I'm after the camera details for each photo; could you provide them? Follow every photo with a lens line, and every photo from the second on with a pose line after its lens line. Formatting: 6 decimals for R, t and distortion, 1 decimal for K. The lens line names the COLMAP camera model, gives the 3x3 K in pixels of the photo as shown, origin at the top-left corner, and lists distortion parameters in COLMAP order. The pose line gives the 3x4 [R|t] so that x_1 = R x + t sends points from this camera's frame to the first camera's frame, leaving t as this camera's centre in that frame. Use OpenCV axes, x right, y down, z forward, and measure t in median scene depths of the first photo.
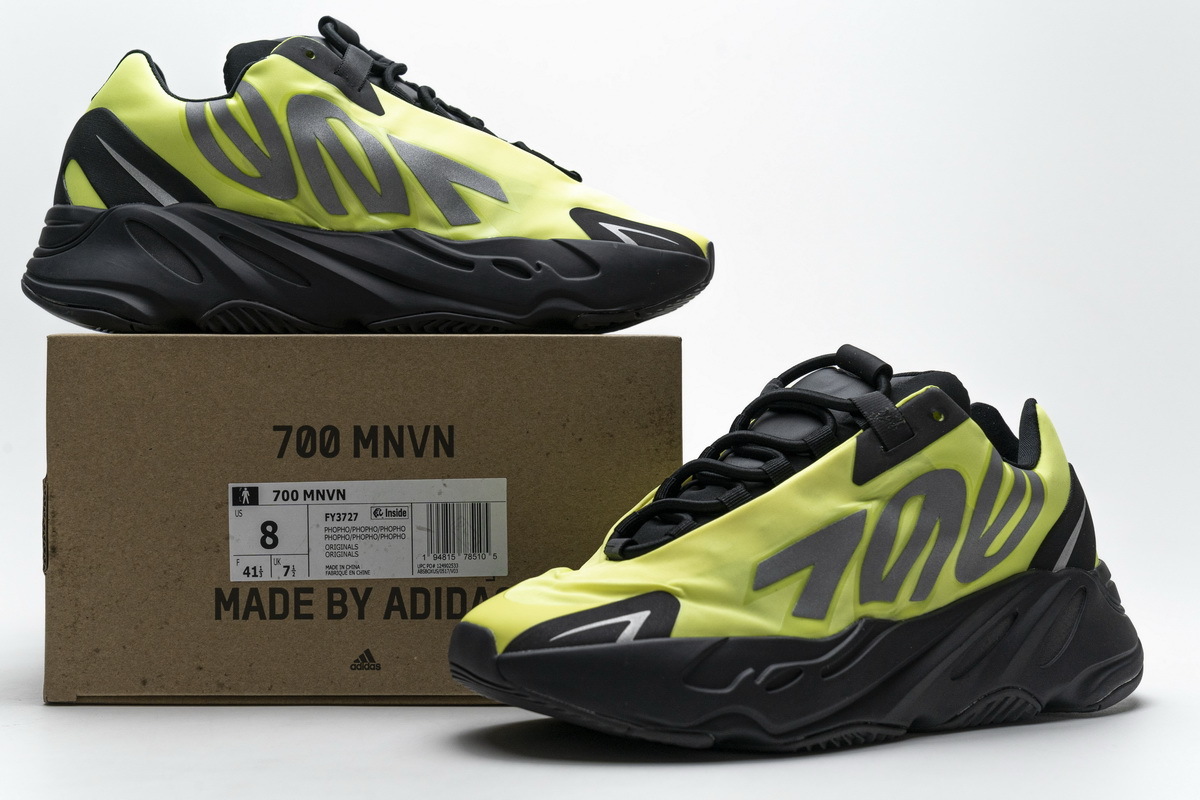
lens RADIAL K [[2011.9, 0, 600.0], [0, 2011.9, 400.0], [0, 0, 1]] dist [0.176843, -2.005411]
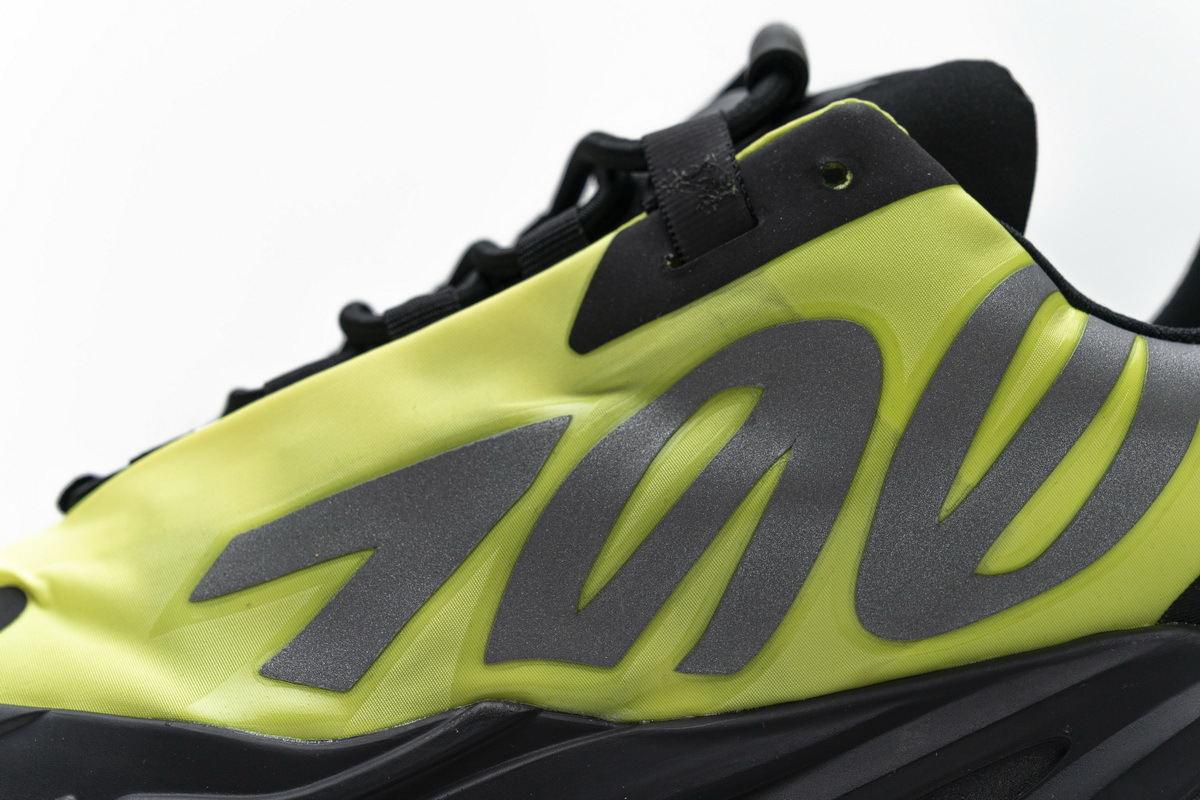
lens RADIAL K [[2410.1, 0, 603.5], [0, 2410.1, 378.1], [0, 0, 1]] dist [0.013281, 0.051420]
pose [[0.827006, 0.017284, -0.561927, 0.387517], [-0.031299, 0.999393, -0.015324, 0.053884], [0.561321, 0.030261, 0.827045, 0.633724]]
